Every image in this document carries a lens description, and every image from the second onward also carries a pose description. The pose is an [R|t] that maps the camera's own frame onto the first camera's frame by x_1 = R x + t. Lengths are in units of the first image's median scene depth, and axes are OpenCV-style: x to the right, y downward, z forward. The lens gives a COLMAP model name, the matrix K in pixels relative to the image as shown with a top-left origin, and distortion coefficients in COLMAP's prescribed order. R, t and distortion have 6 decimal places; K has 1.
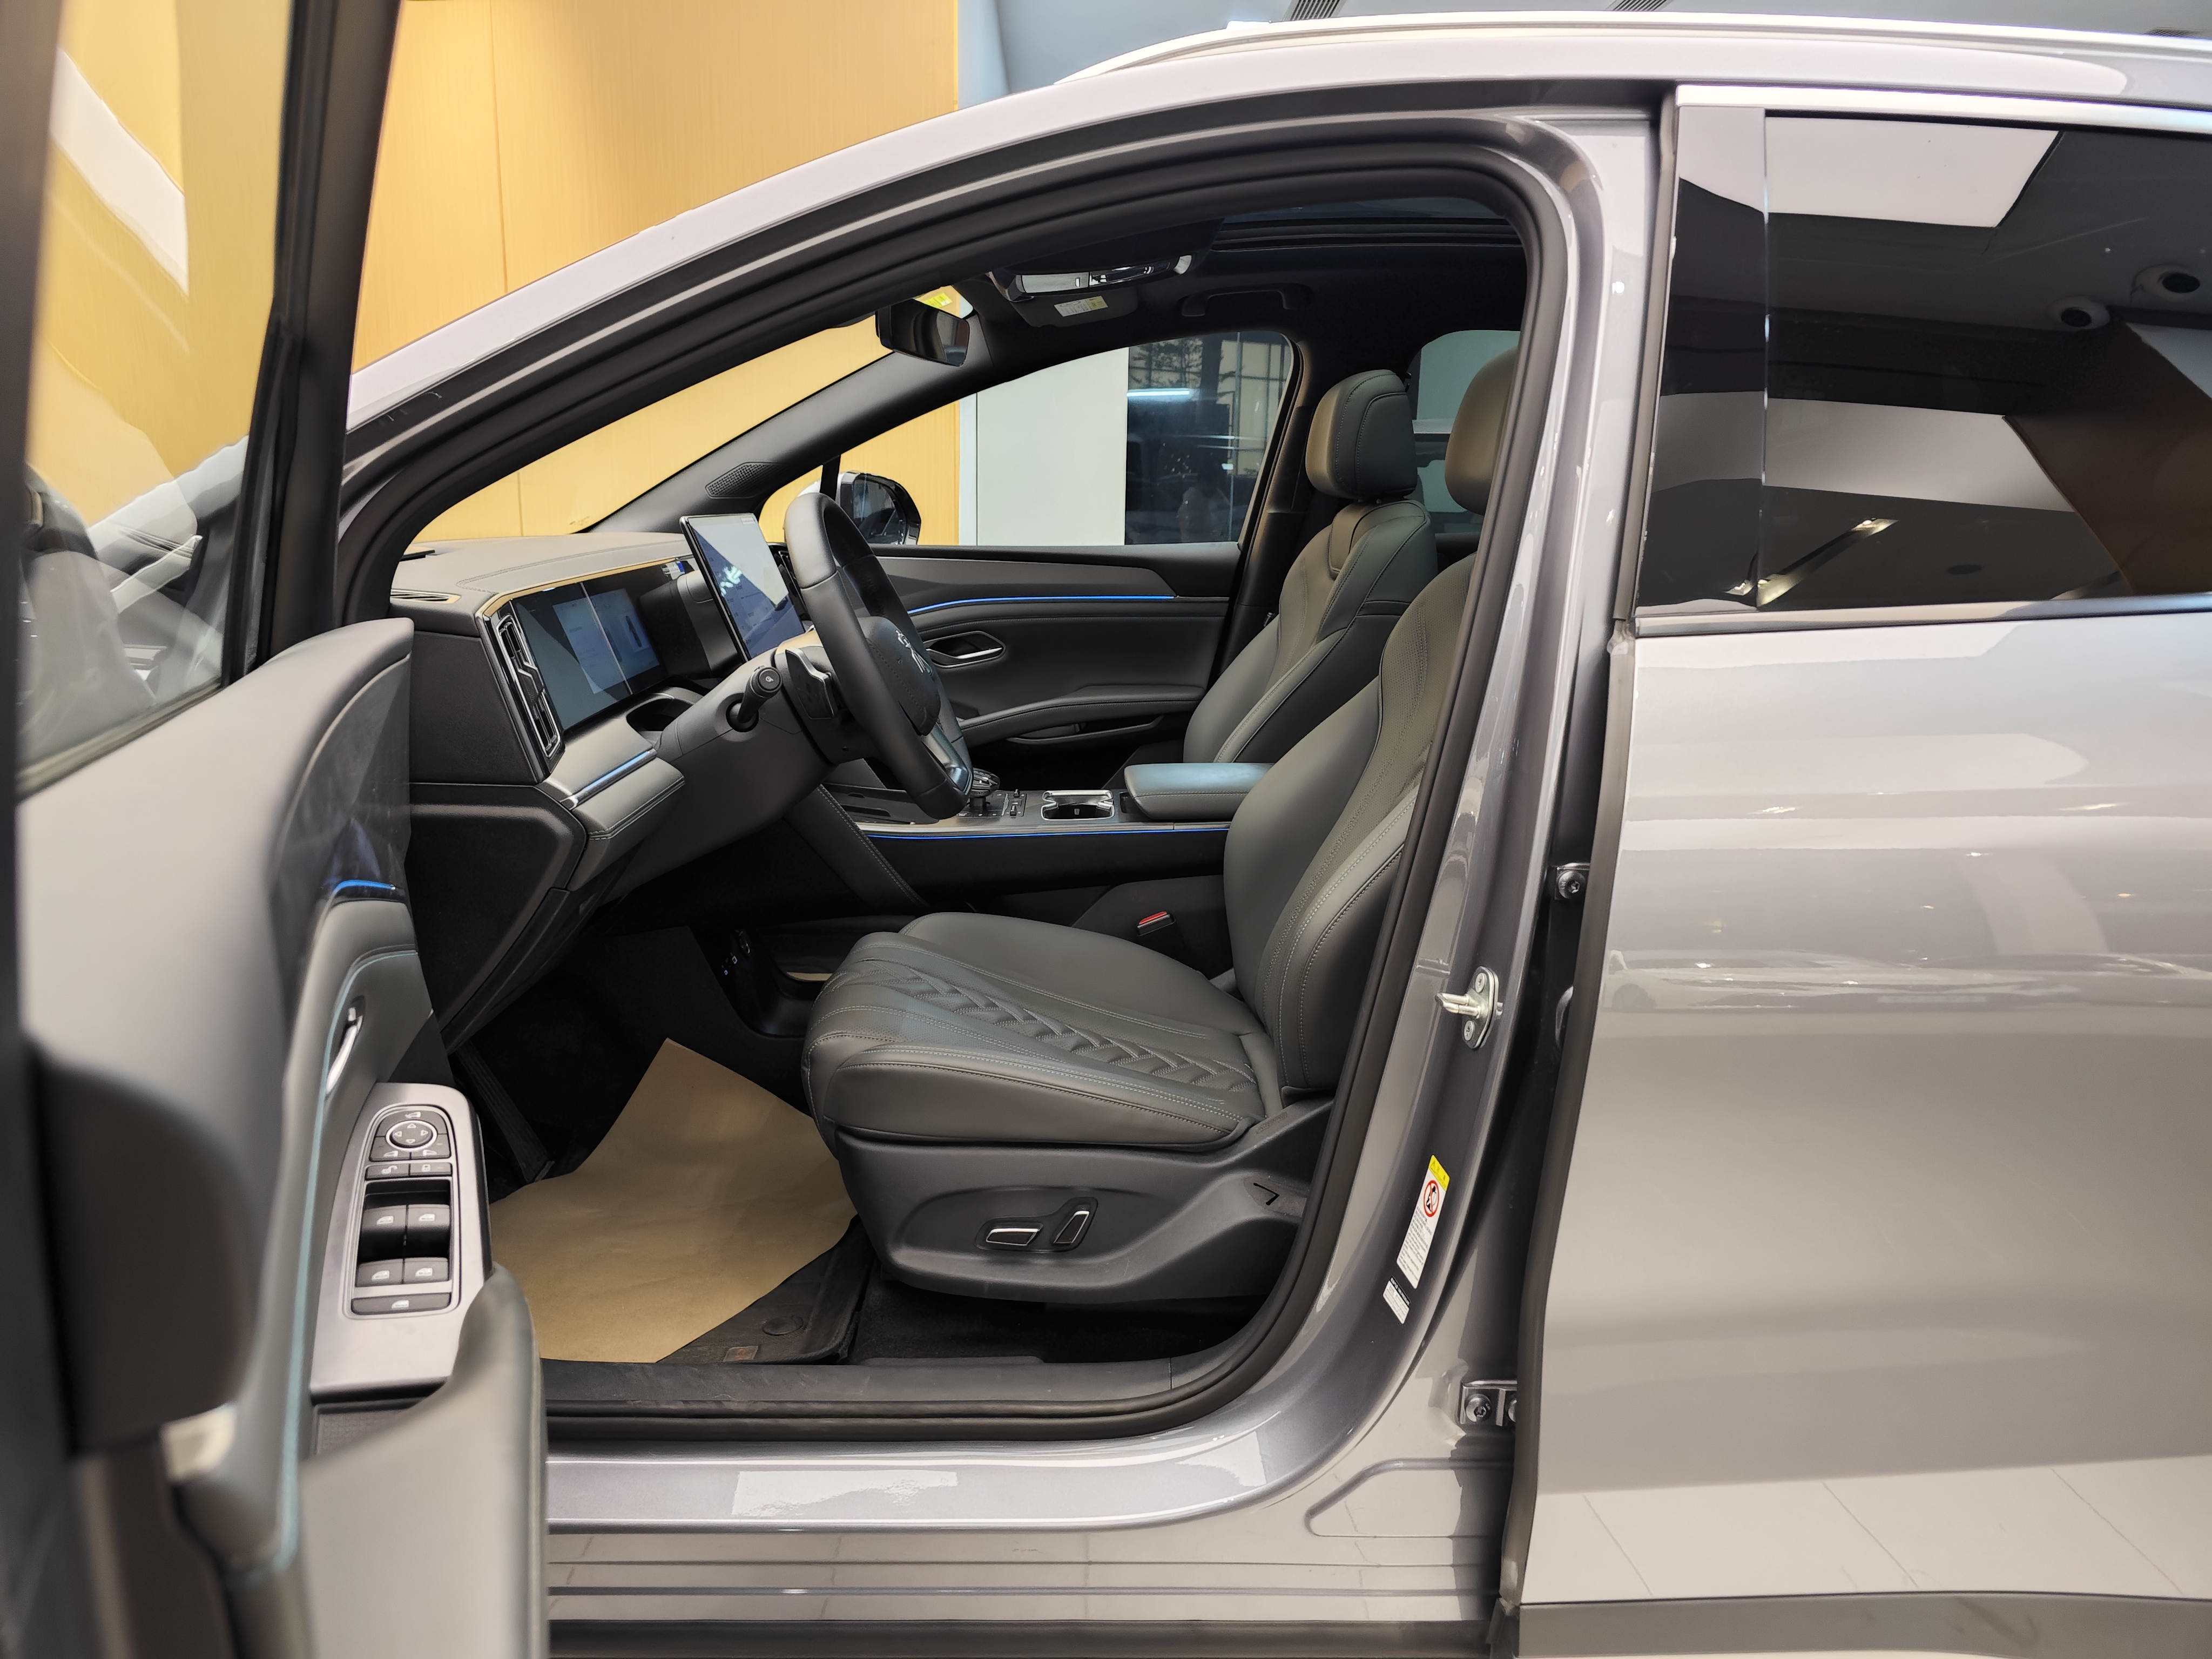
lens RADIAL K [[1468.8, 0, 1097.8], [0, 1468.8, 815.3], [0, 0, 1]] dist [0.057131, -0.060955]
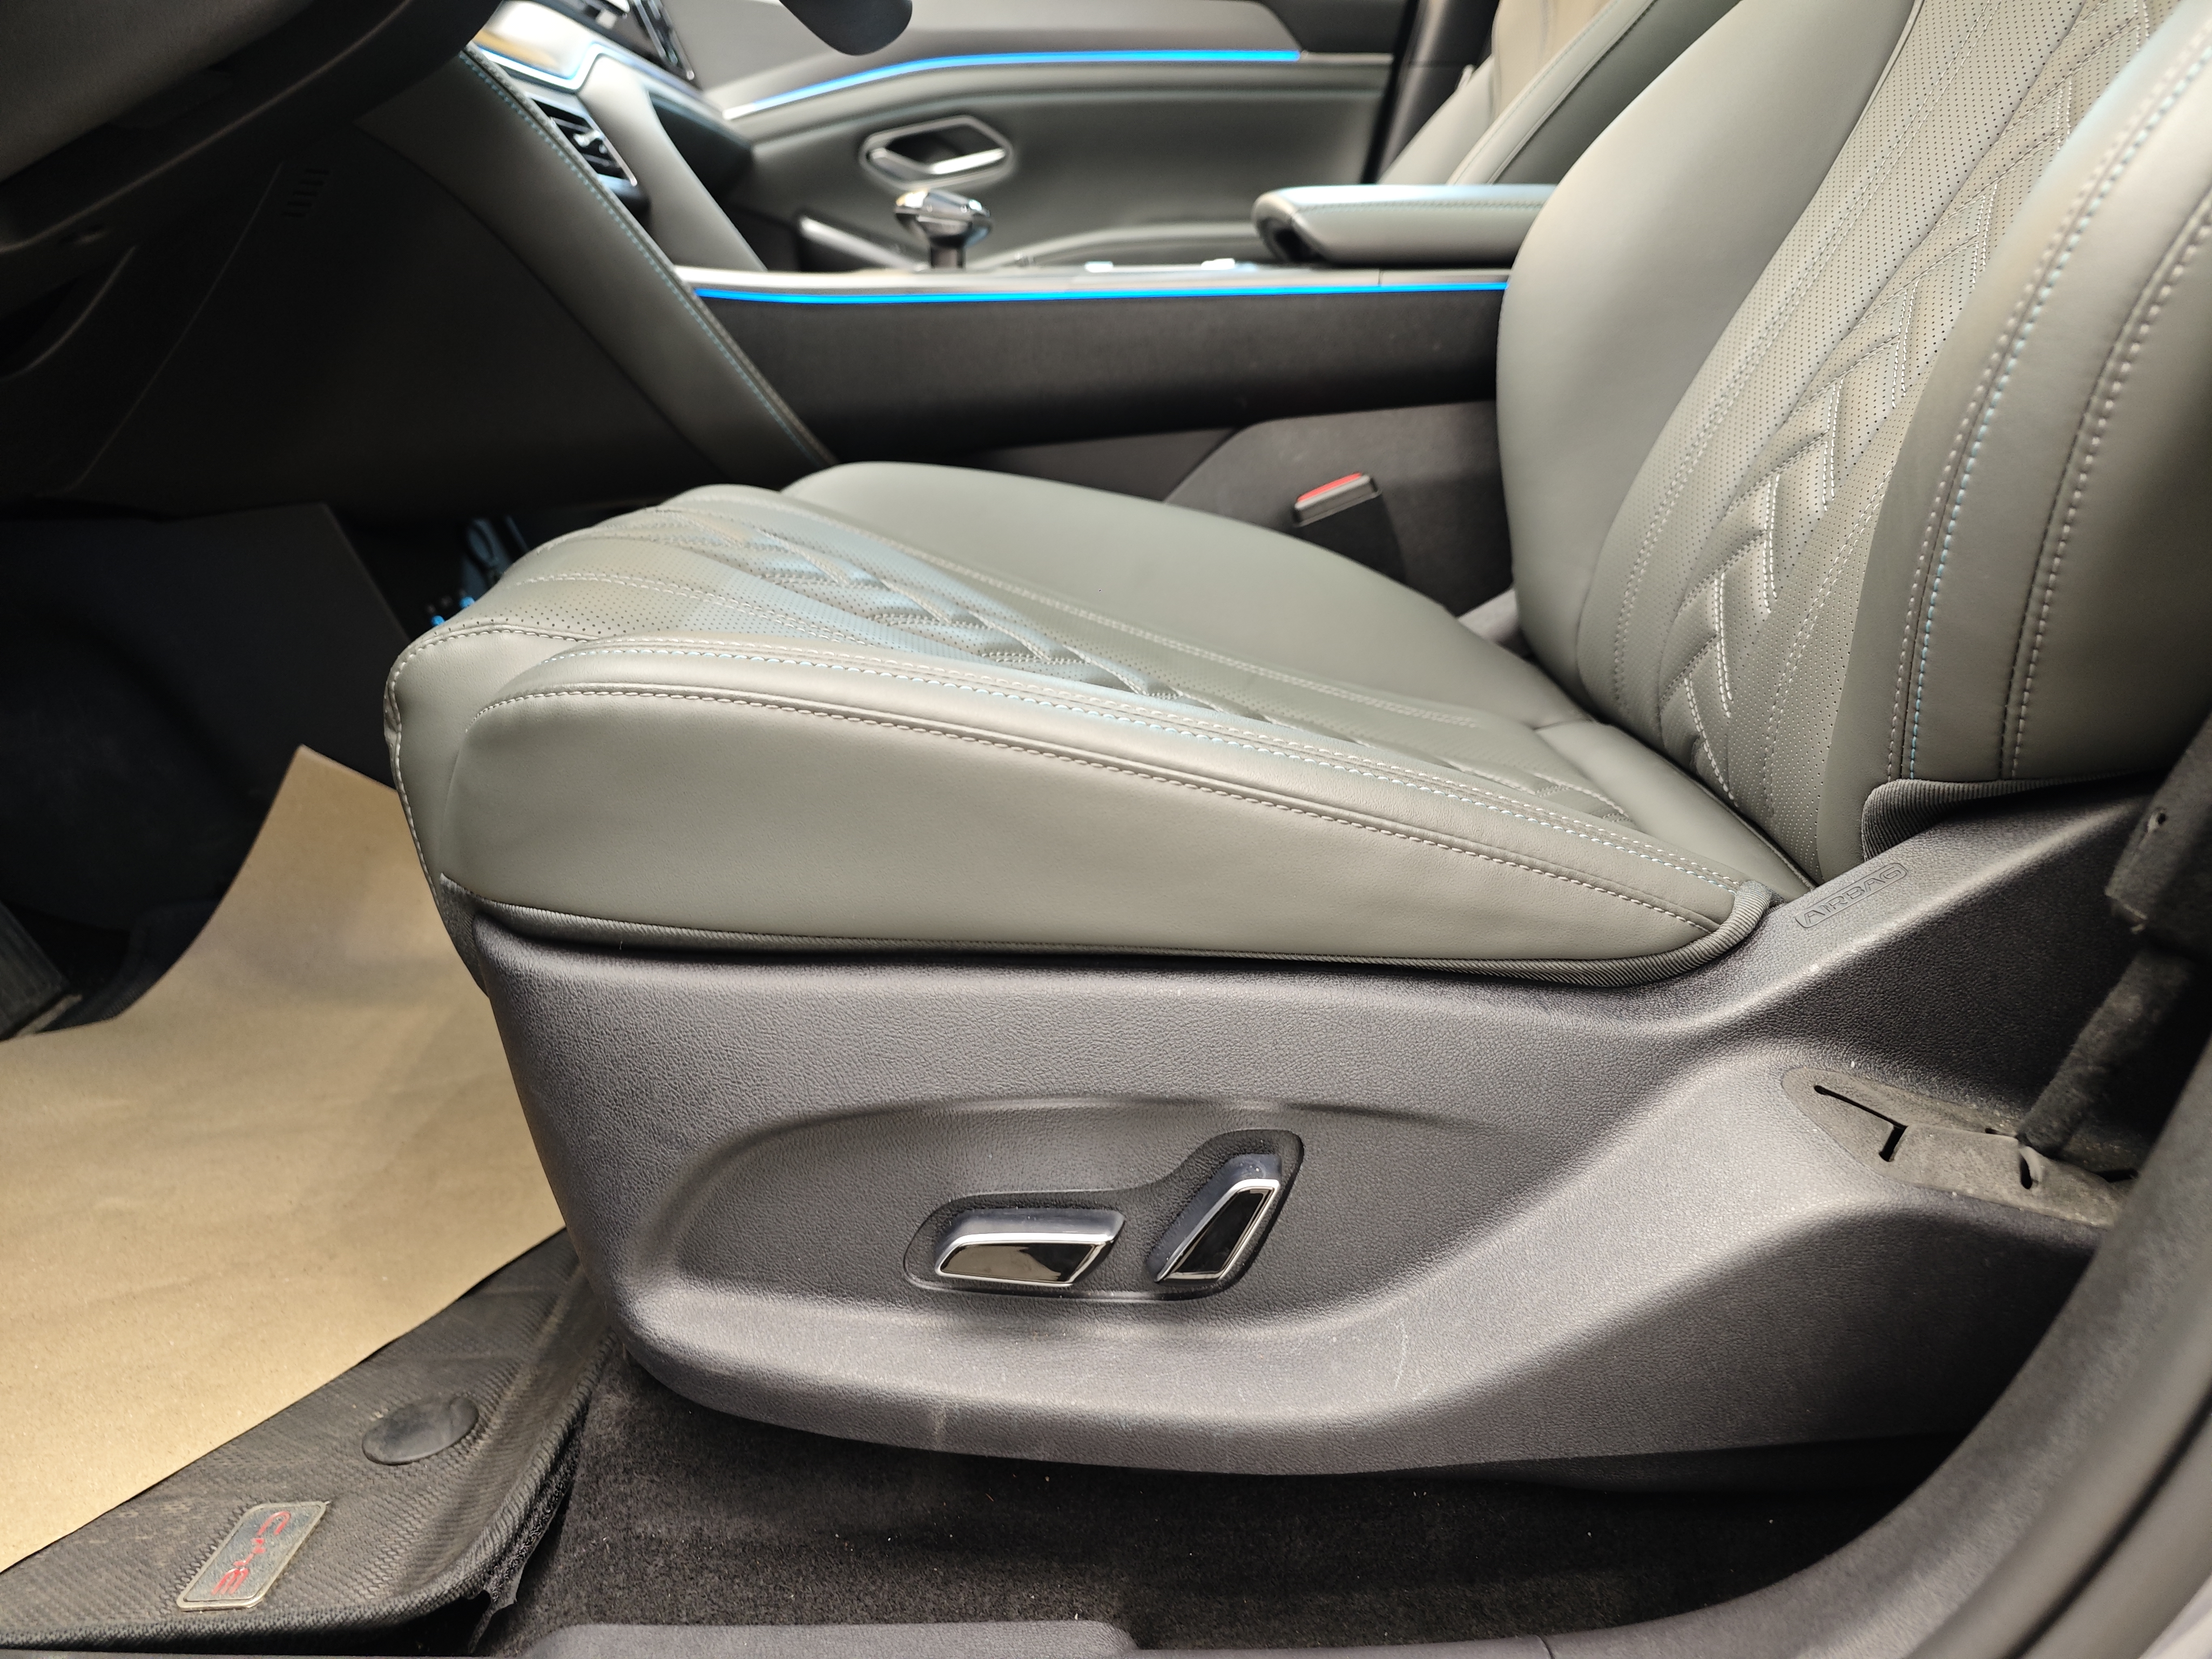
lens RADIAL K [[1476.7, 0, 1095.8], [0, 1476.7, 823.7], [0, 0, 1]] dist [0.022896, 0.002916]
pose [[0.999948, 0.003137, -0.009720, -0.037251], [-0.001986, 0.993213, 0.116292, 0.148075], [0.010019, -0.116267, 0.993168, 0.649183]]
